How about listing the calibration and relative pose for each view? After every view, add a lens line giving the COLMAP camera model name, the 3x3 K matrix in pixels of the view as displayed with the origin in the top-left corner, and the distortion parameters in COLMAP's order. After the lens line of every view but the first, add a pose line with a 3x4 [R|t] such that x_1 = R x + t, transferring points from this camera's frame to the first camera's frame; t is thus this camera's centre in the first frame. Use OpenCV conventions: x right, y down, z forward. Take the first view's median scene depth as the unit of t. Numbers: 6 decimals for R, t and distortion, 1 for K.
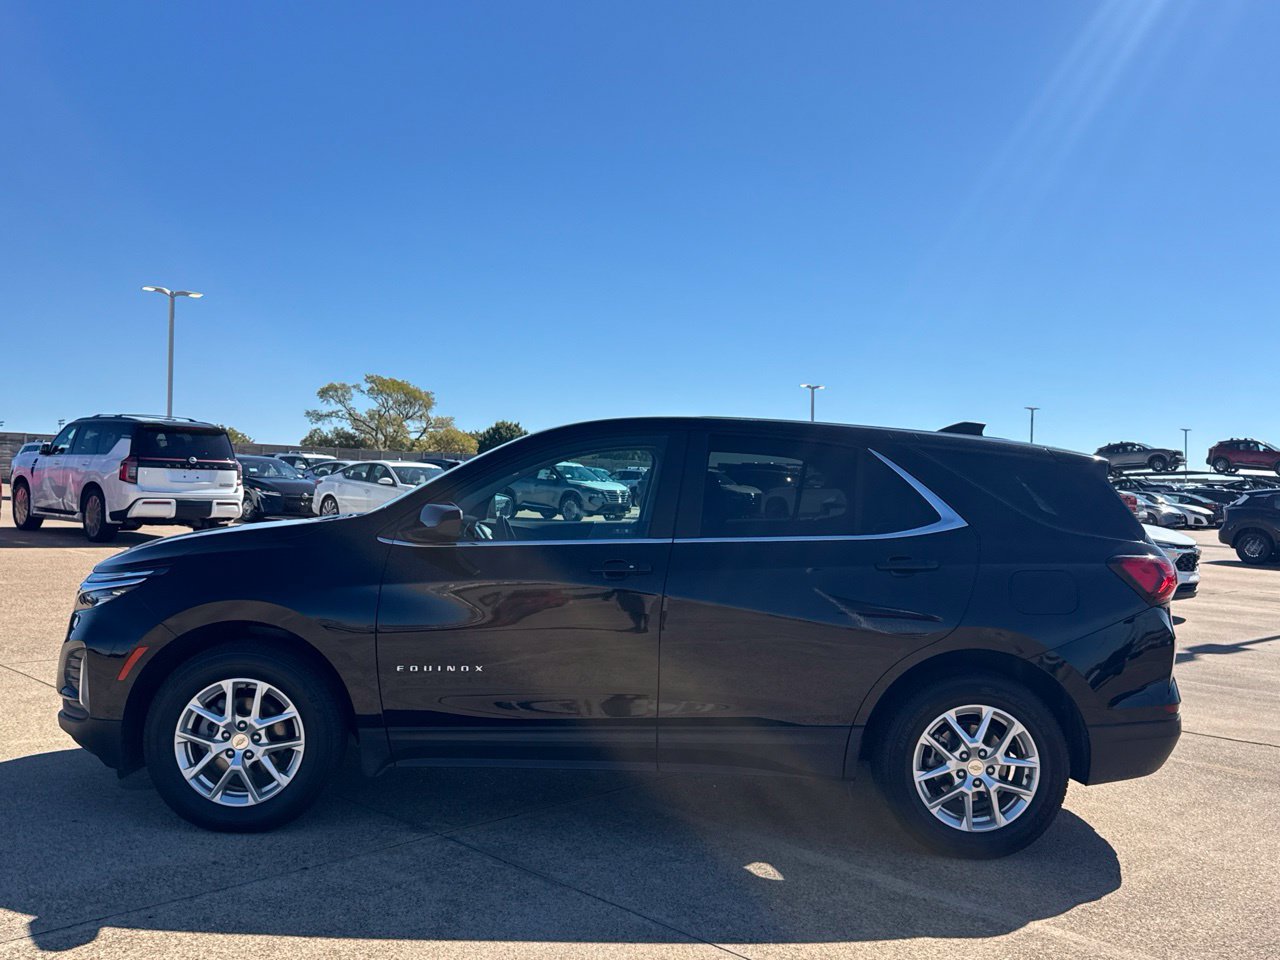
lens RADIAL K [[1180.0, 0, 635.5], [0, 1180.0, 481.9], [0, 0, 1]] dist [0.050845, 0.000000]
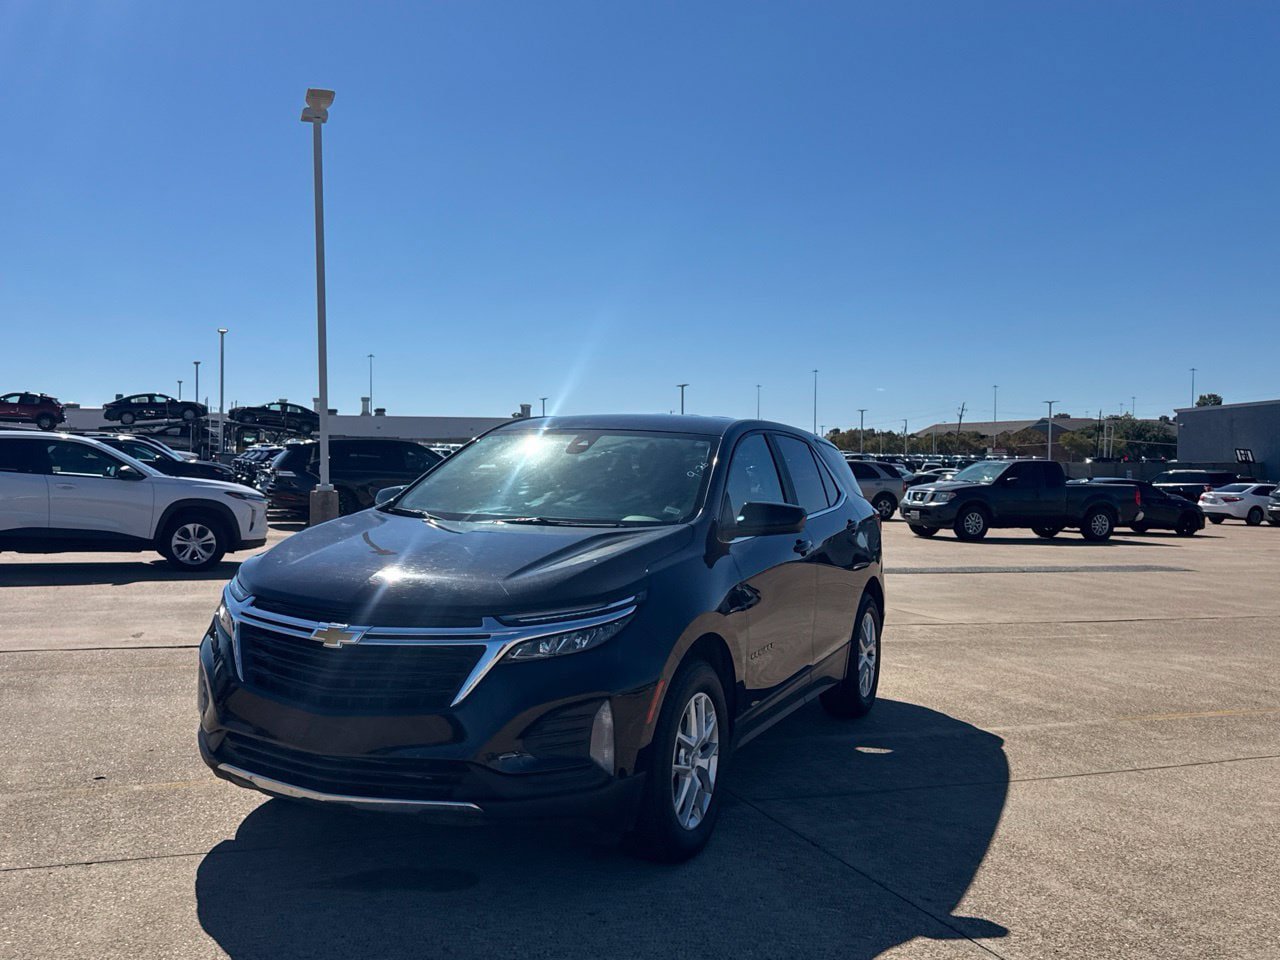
lens RADIAL K [[1180.0, 0, 632.4], [0, 1180.0, 468.0], [0, 0, 1]] dist [0.050845, 0.000000]
pose [[0.420179, -0.030223, 0.906938, -1.206398], [-0.006890, 0.999310, 0.036494, -0.052367], [-0.907415, -0.021583, 0.419681, 0.642429]]
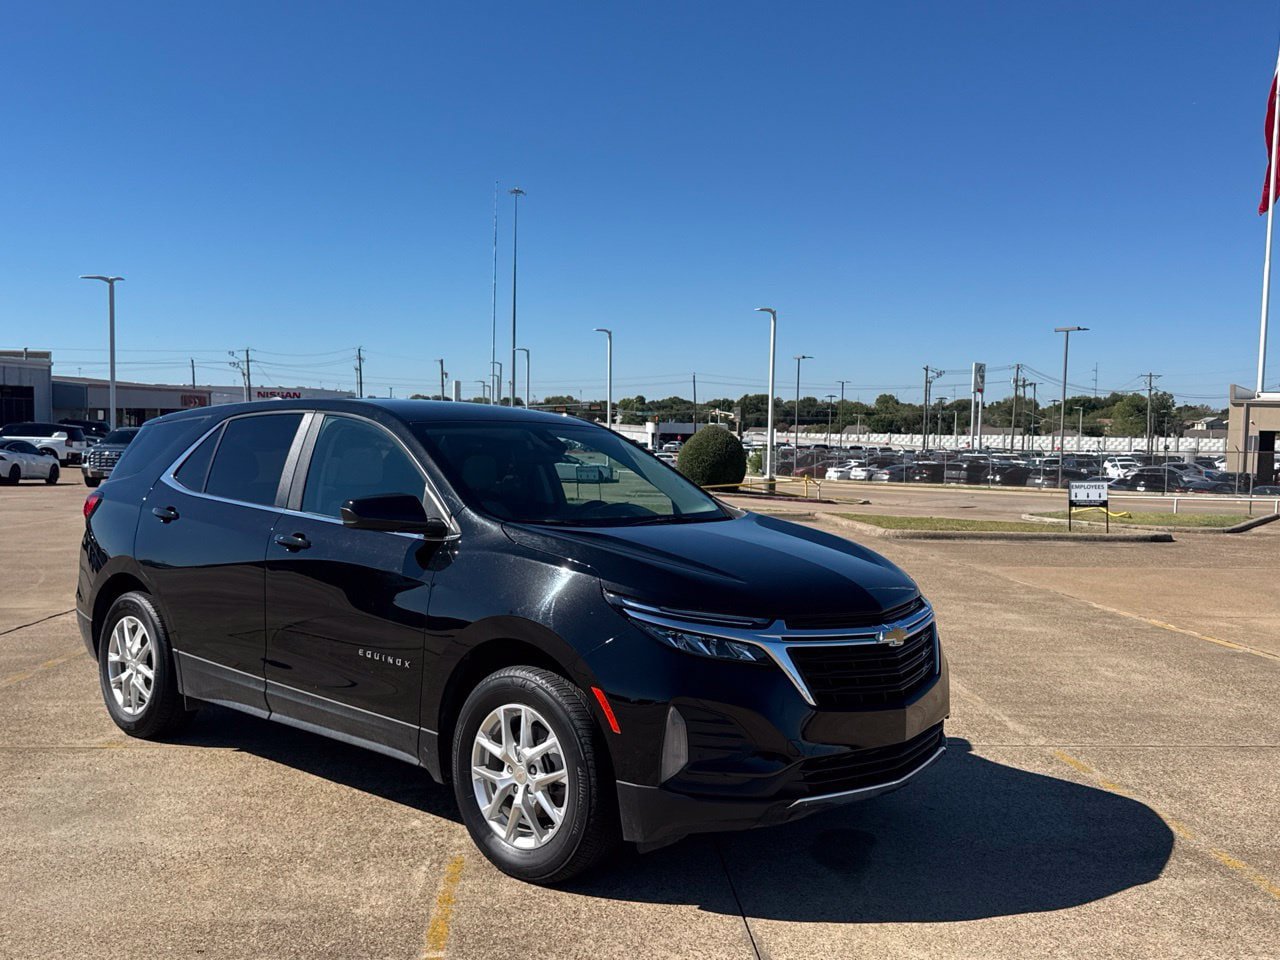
lens RADIAL K [[1180.0, 0, 653.5], [0, 1180.0, 471.6], [0, 0, 1]] dist [0.050845, 0.000000]
pose [[-0.743497, -0.066668, 0.665407, -0.991781], [-0.046274, 0.997762, 0.048263, -0.061154], [-0.667136, 0.005092, -0.744919, 1.988510]]
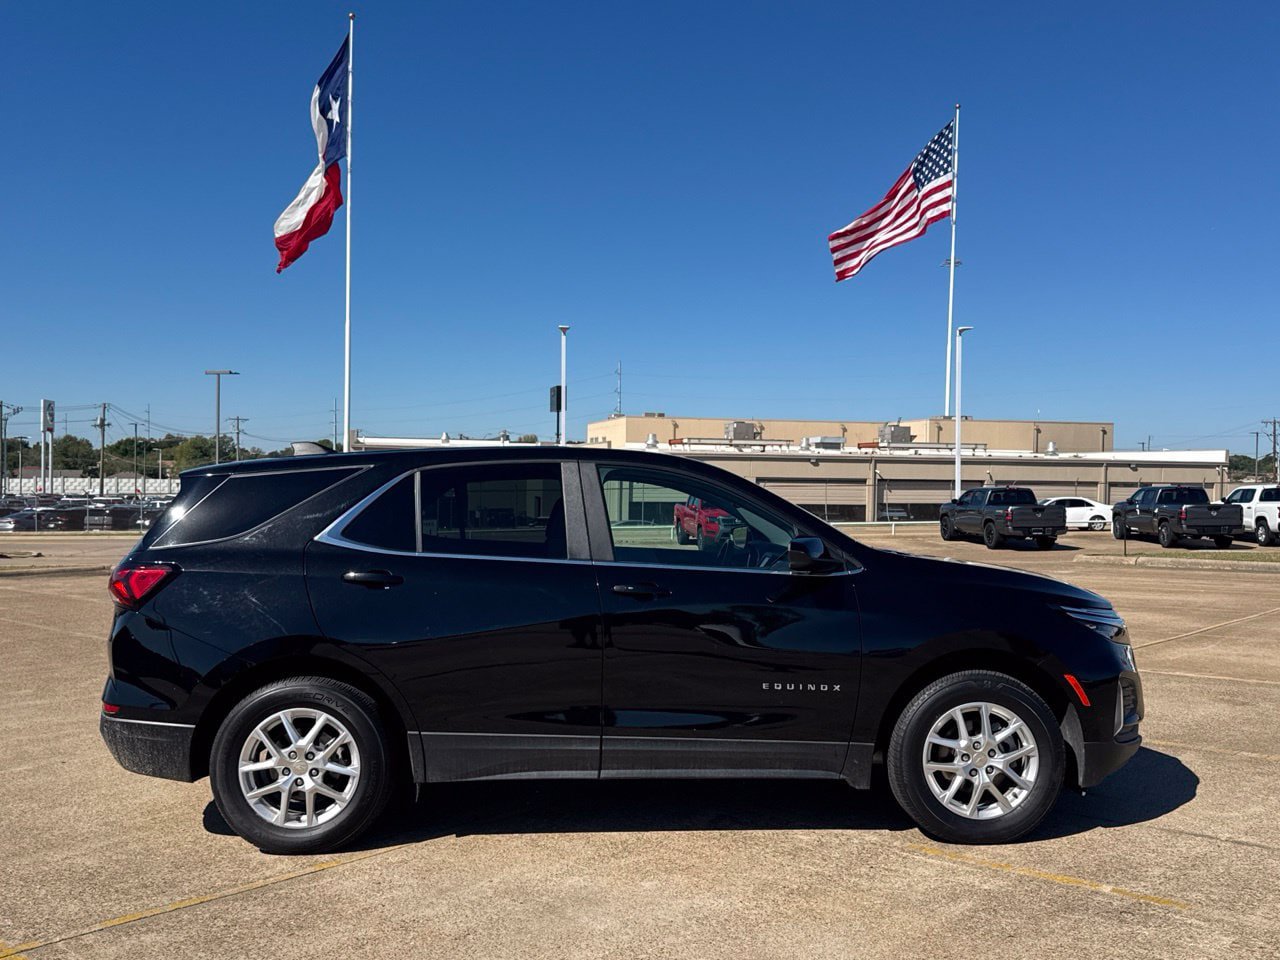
lens RADIAL K [[1180.0, 0, 637.6], [0, 1180.0, 477.9], [0, 0, 1]] dist [0.050845, 0.000000]
pose [[-0.999114, -0.035911, -0.021937, 0.007749], [-0.035619, 0.999273, -0.013578, -0.018717], [0.022409, -0.012785, -0.999667, 2.483703]]
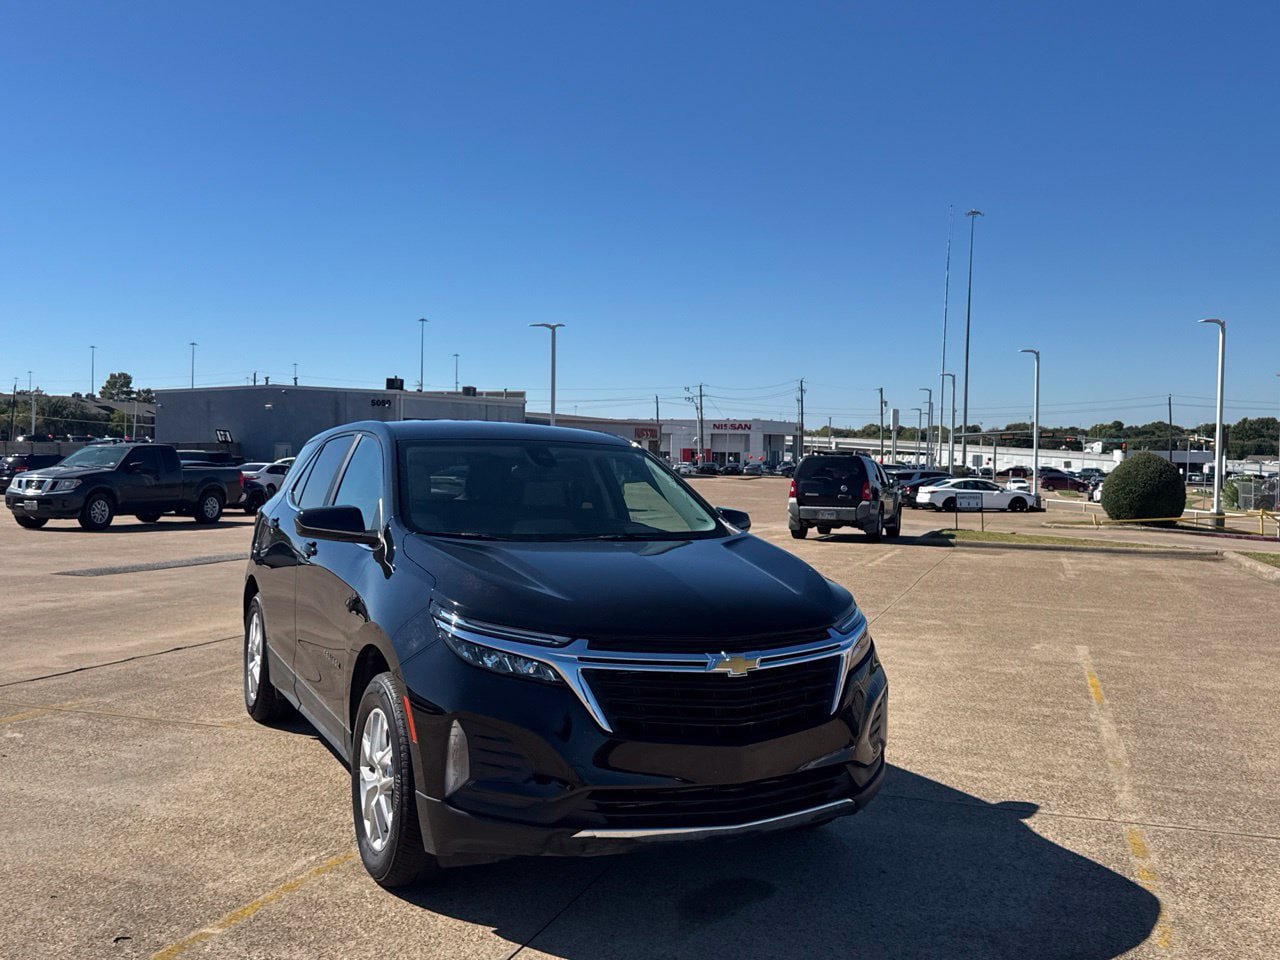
lens RADIAL K [[1180.0, 0, 636.6], [0, 1180.0, 467.7], [0, 0, 1]] dist [0.050845, 0.000000]
pose [[-0.424519, -0.047825, 0.904155, -1.250385], [-0.035179, 0.998721, 0.036310, -0.067540], [-0.904735, -0.016392, -0.425658, 1.607989]]
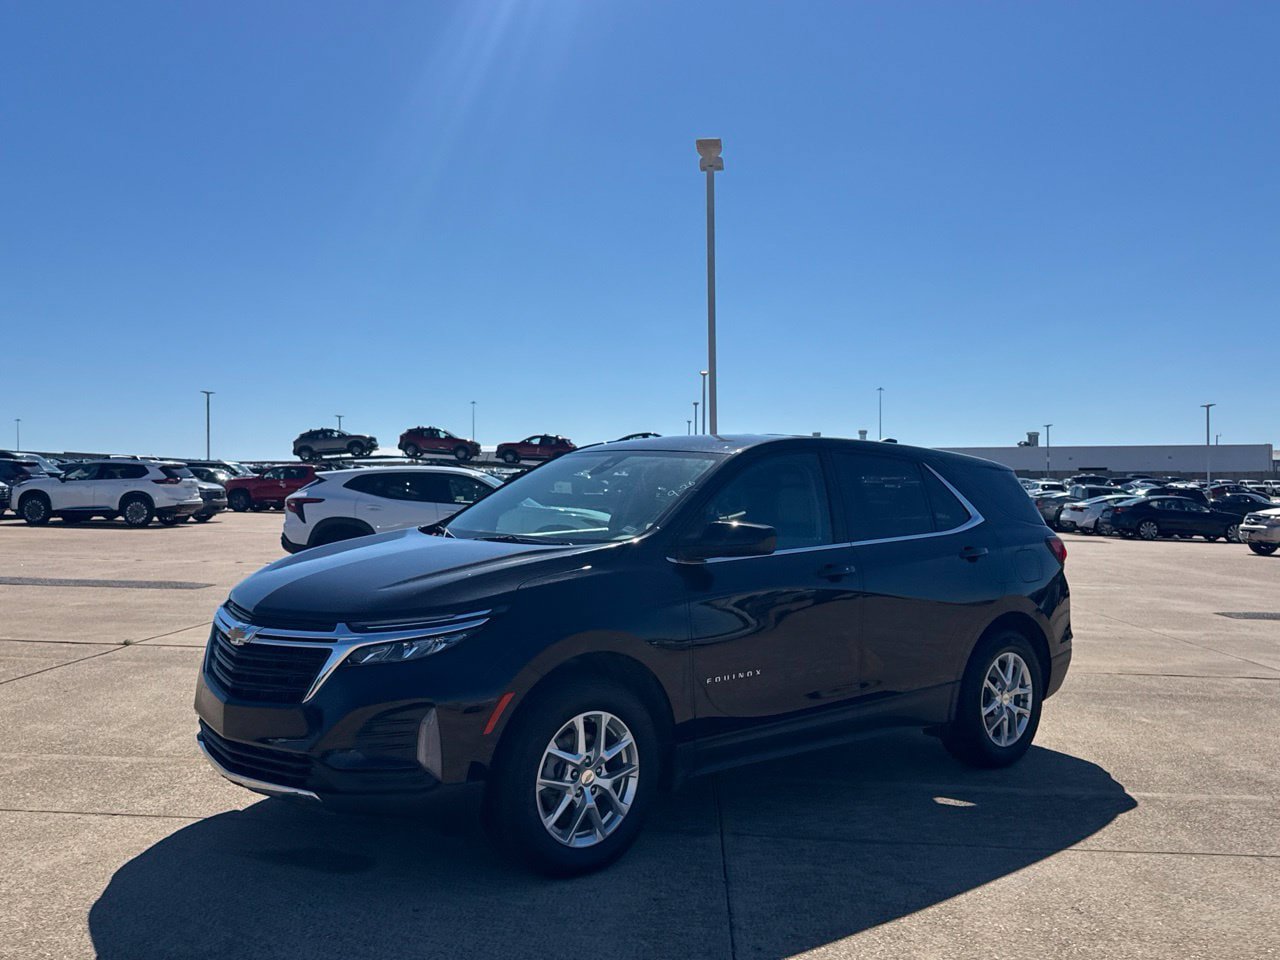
lens RADIAL K [[1180.0, 0, 637.6], [0, 1180.0, 485.8], [0, 0, 1]] dist [0.050845, 0.000000]
pose [[0.757921, -0.023935, 0.651907, -0.911564], [0.012129, 0.999671, 0.022603, -0.038311], [-0.652233, -0.009224, 0.757962, 0.250010]]
